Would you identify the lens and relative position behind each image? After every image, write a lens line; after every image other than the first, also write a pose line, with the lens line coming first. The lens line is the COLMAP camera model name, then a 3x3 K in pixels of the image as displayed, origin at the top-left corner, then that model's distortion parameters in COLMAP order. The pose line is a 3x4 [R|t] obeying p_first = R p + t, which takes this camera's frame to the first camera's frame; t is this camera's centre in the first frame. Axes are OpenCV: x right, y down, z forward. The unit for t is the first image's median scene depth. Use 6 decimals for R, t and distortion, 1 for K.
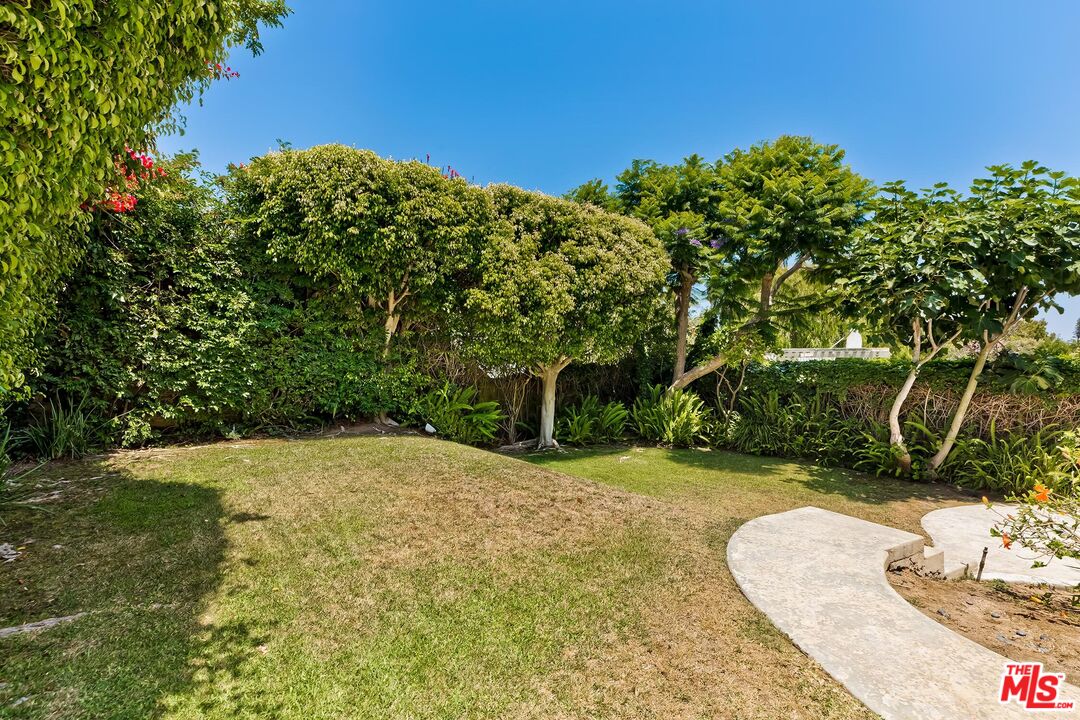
lens RADIAL K [[488.2, 0, 535.1], [0, 488.2, 357.6], [0, 0, 1]] dist [0.000300, 0.000349]
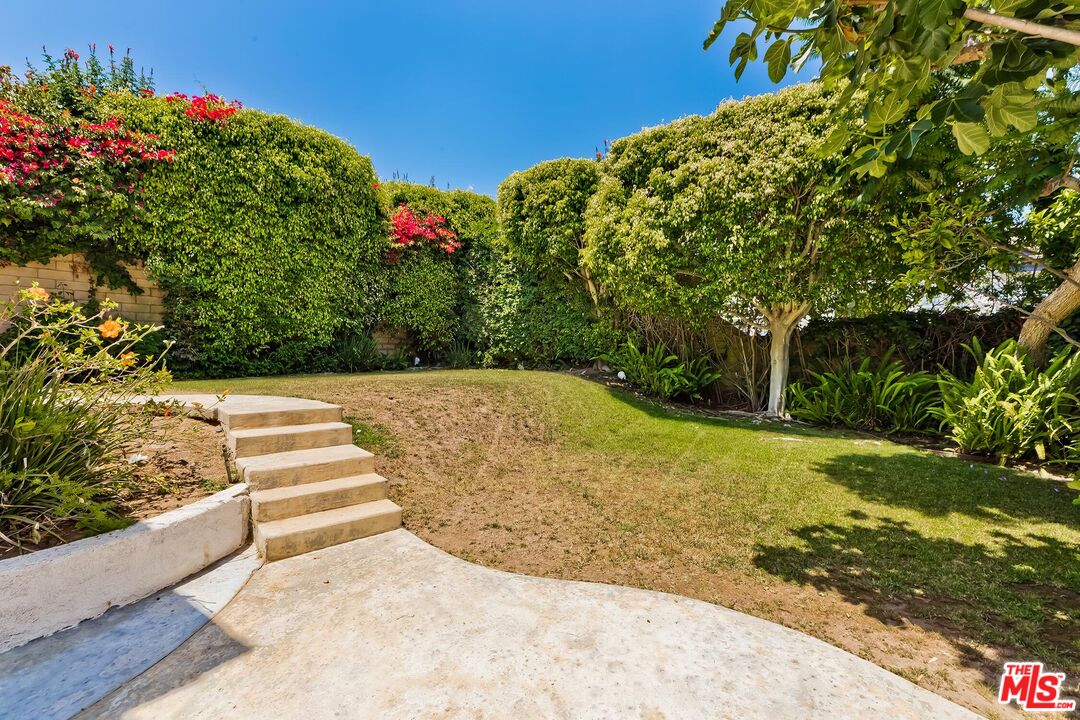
lens RADIAL K [[488.2, 0, 535.1], [0, 488.2, 357.6], [0, 0, 1]] dist [0.000300, 0.000349]
pose [[0.237234, 0.008904, -0.971412, 1.010233], [0.003045, 0.999946, 0.009910, 0.109535], [0.971448, -0.005309, 0.237195, 0.646857]]
